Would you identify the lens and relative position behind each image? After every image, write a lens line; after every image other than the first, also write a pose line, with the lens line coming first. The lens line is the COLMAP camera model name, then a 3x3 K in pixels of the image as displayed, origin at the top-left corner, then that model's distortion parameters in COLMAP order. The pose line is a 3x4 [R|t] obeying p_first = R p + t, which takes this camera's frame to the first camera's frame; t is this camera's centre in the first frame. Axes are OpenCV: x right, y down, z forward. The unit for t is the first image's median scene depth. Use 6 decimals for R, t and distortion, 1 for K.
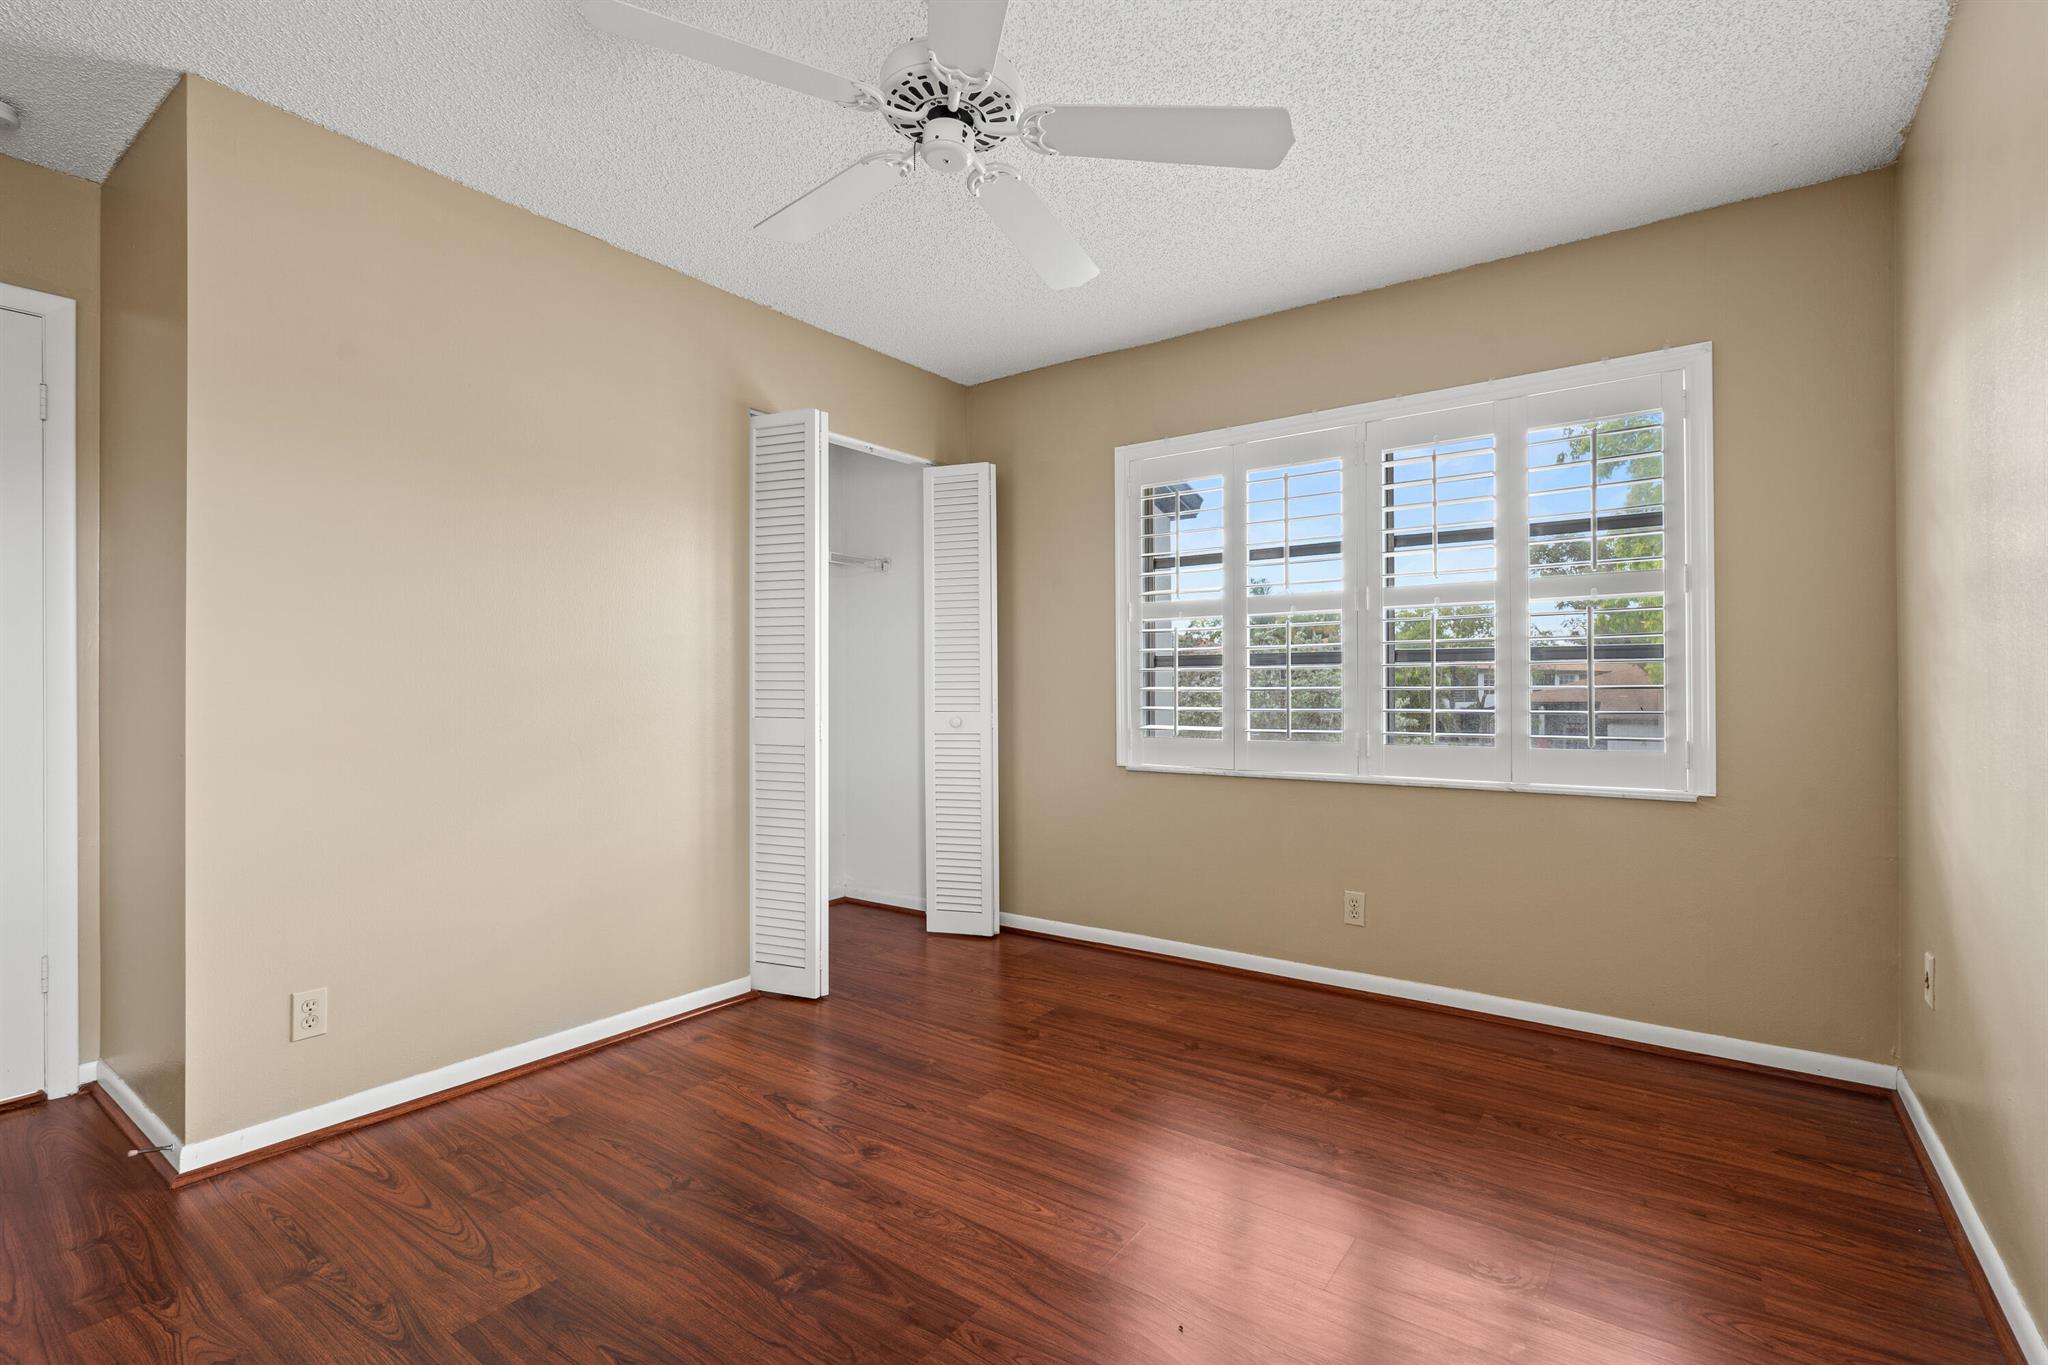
lens RADIAL K [[935.9, 0, 1019.2], [0, 935.9, 667.2], [0, 0, 1]] dist [0.001547, 0.000405]
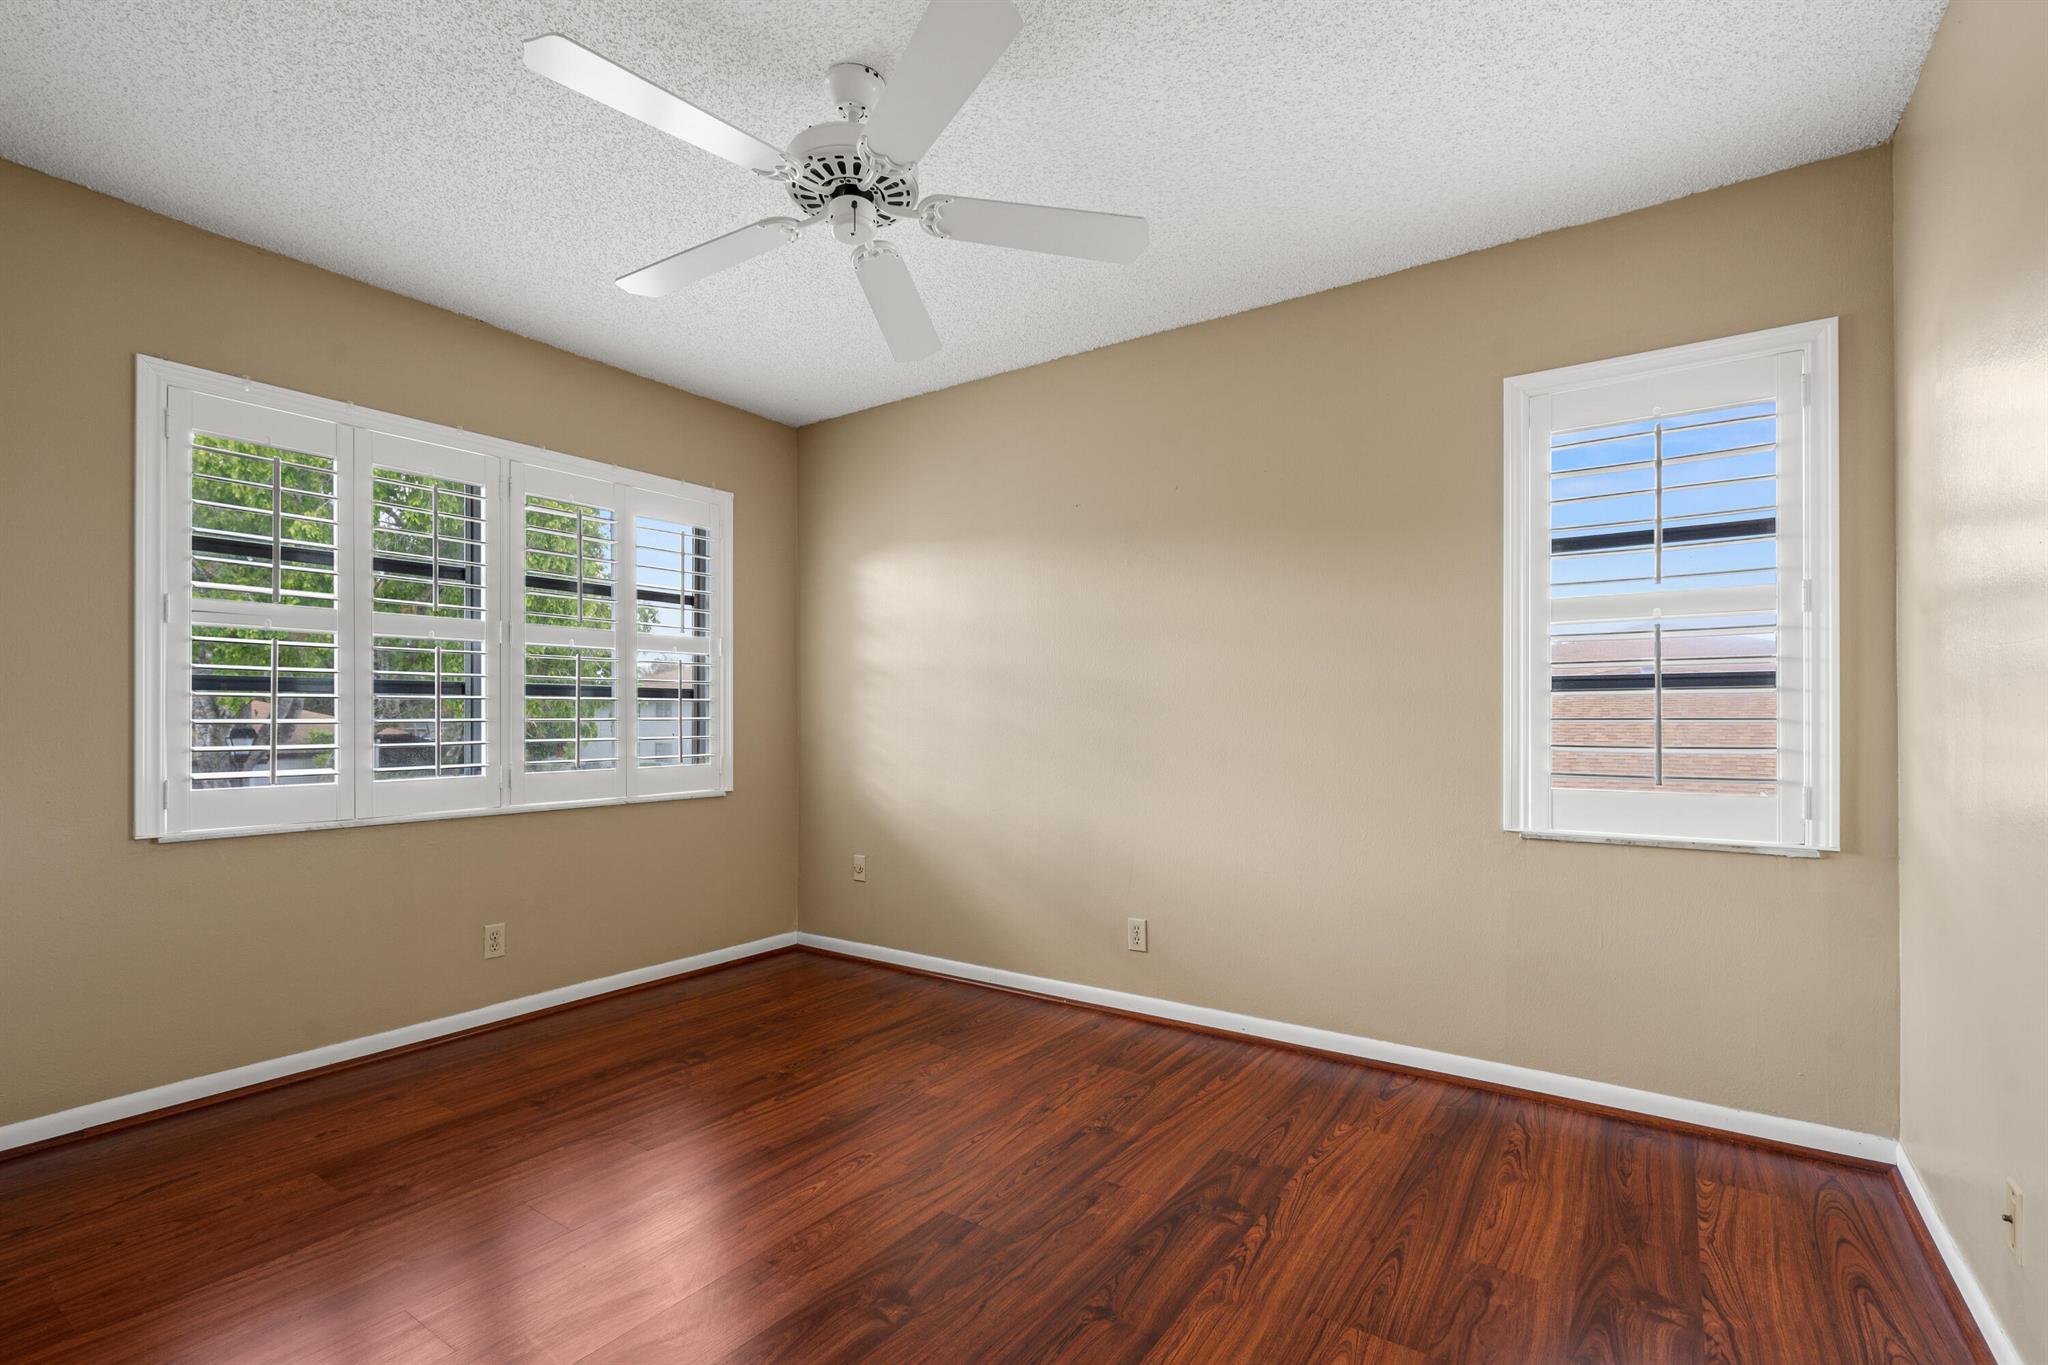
lens RADIAL K [[950.5, 0, 1007.1], [0, 950.5, 698.7], [0, 0, 1]] dist [-0.007056, 0.000600]
pose [[-0.028695, 0.025637, 0.999259, -0.757187], [-0.020276, 0.999450, -0.026224, 0.017046], [-0.999383, -0.021013, -0.028160, 0.549767]]
